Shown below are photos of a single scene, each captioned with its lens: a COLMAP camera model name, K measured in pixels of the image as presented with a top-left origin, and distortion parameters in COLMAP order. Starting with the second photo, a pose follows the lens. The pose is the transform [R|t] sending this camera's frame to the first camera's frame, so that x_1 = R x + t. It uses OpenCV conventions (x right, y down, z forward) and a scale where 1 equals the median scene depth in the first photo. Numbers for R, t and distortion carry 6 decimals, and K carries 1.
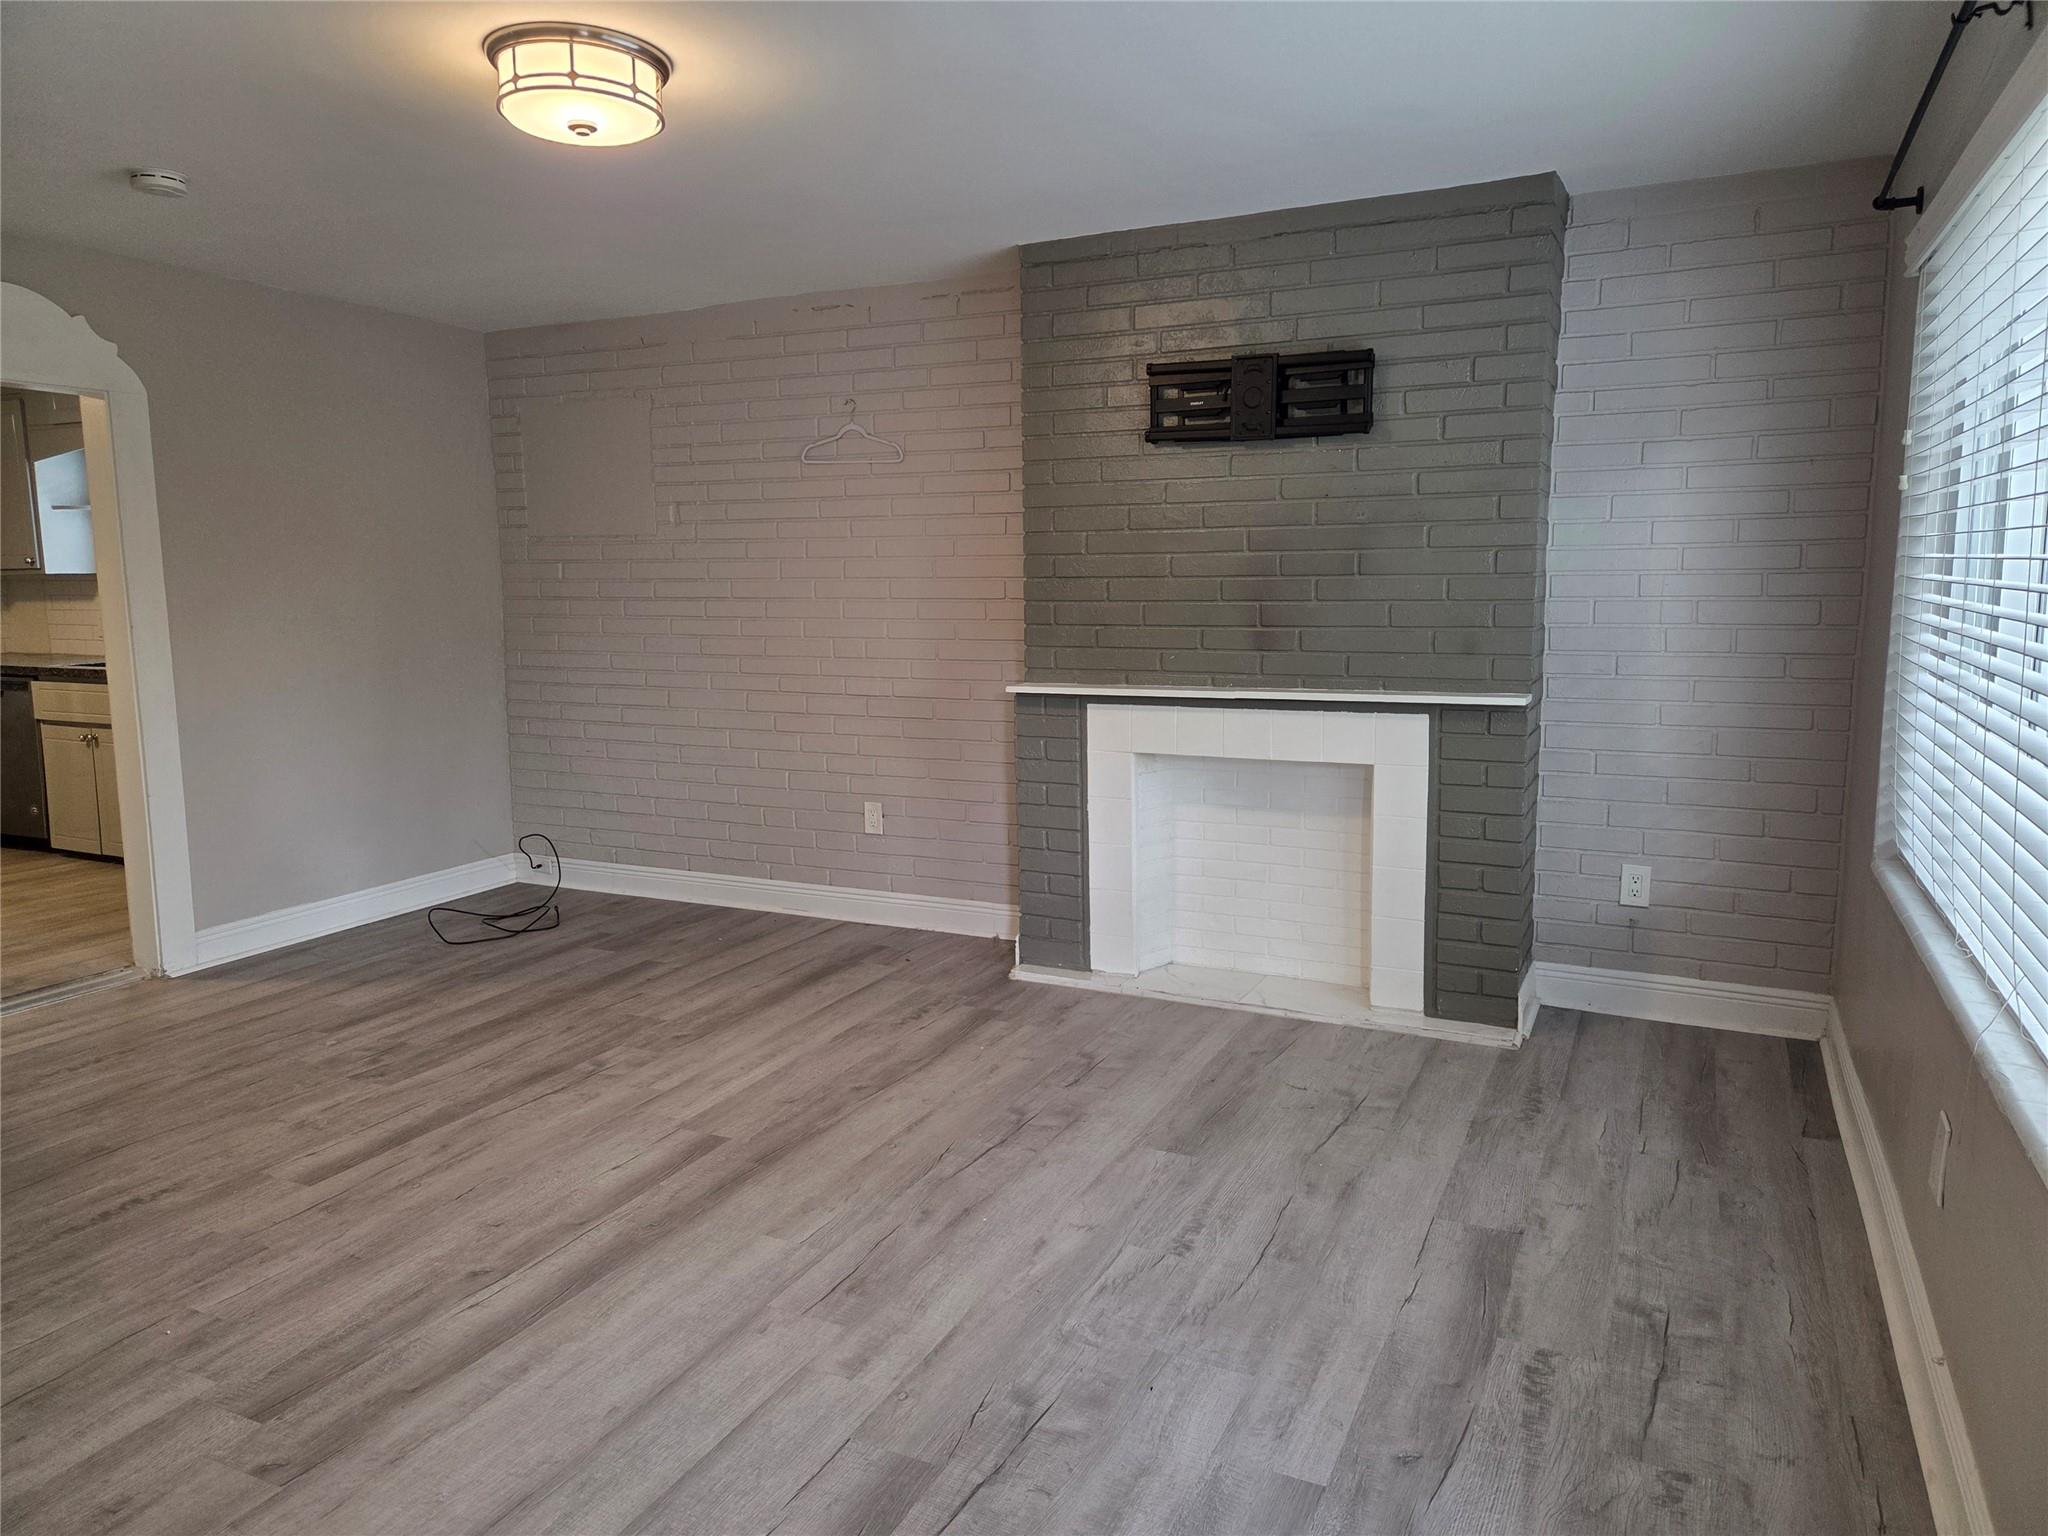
lens RADIAL K [[1352.4, 0, 1022.8], [0, 1352.4, 757.3], [0, 0, 1]] dist [0.072288, -0.061155]
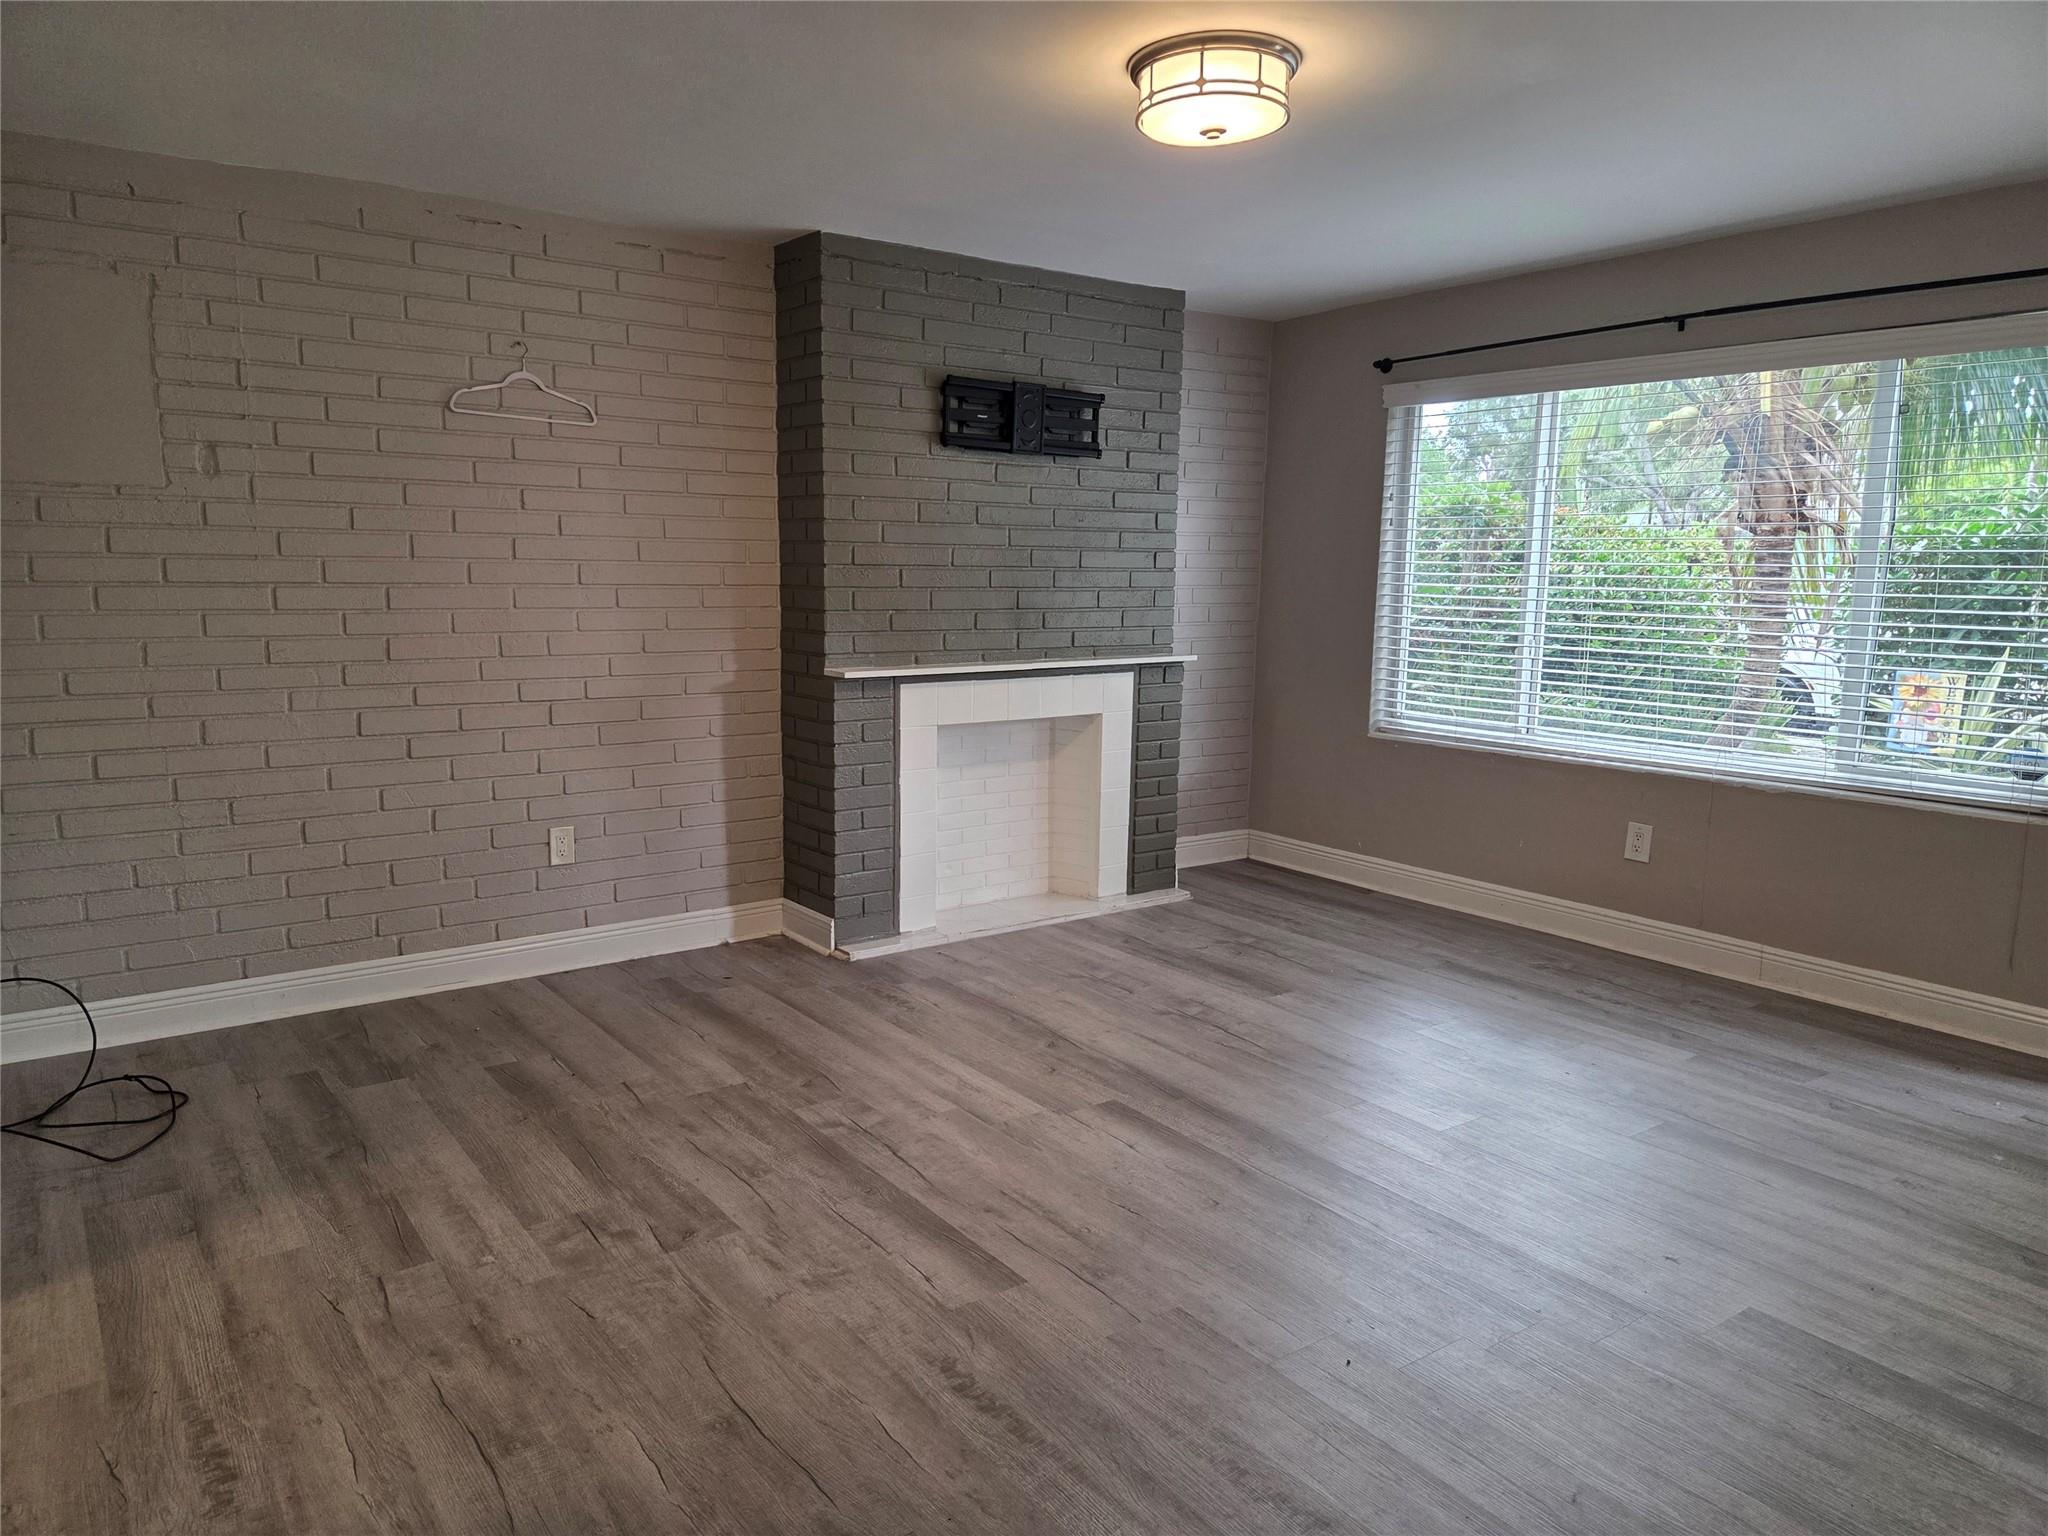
lens RADIAL K [[1357.4, 0, 1000.8], [0, 1357.4, 768.0], [0, 0, 1]] dist [0.080798, -0.071037]
pose [[0.481808, -0.115758, 0.868597, -0.923654], [0.103772, 0.991798, 0.074615, -0.049593], [-0.870111, 0.054186, 0.489869, 0.443197]]
